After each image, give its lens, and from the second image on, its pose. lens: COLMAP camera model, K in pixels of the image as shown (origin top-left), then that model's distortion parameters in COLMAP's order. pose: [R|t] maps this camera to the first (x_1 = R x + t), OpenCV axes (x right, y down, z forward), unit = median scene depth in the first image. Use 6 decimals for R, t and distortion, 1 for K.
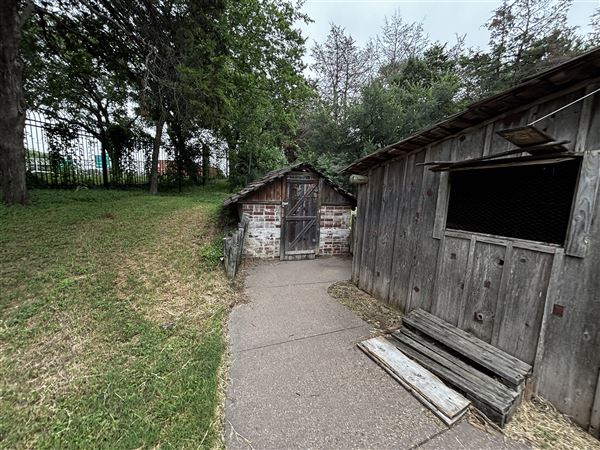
lens RADIAL K [[242.1, 0, 300.0], [0, 242.1, 225.0], [0, 0, 1]] dist [0.004104, -0.000575]
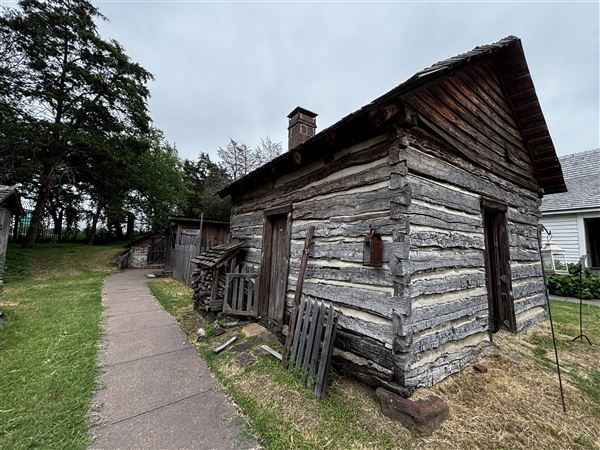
lens RADIAL K [[242.1, 0, 300.0], [0, 242.1, 225.0], [0, 0, 1]] dist [0.004104, -0.000575]
pose [[0.980645, -0.002552, 0.195778, 1.308884], [0.044013, 0.977198, -0.207720, 0.389077], [-0.190784, 0.212316, 0.958396, -2.429579]]
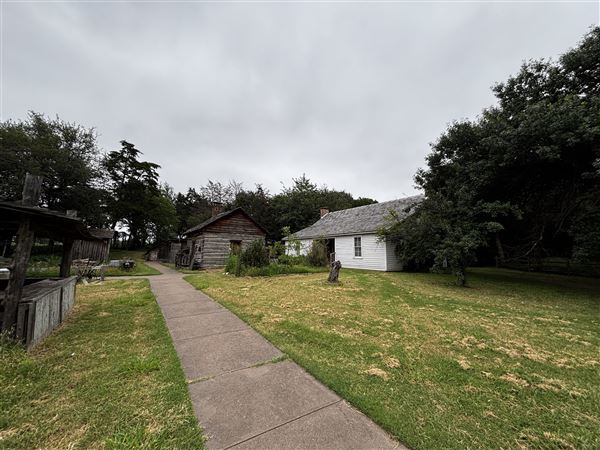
lens RADIAL K [[242.1, 0, 300.0], [0, 242.1, 225.0], [0, 0, 1]] dist [0.004104, -0.000575]
pose [[0.977892, 0.005385, 0.209039, 2.567492], [0.045608, 0.970109, -0.238346, 1.077745], [-0.204074, 0.242611, 0.948416, -6.747626]]
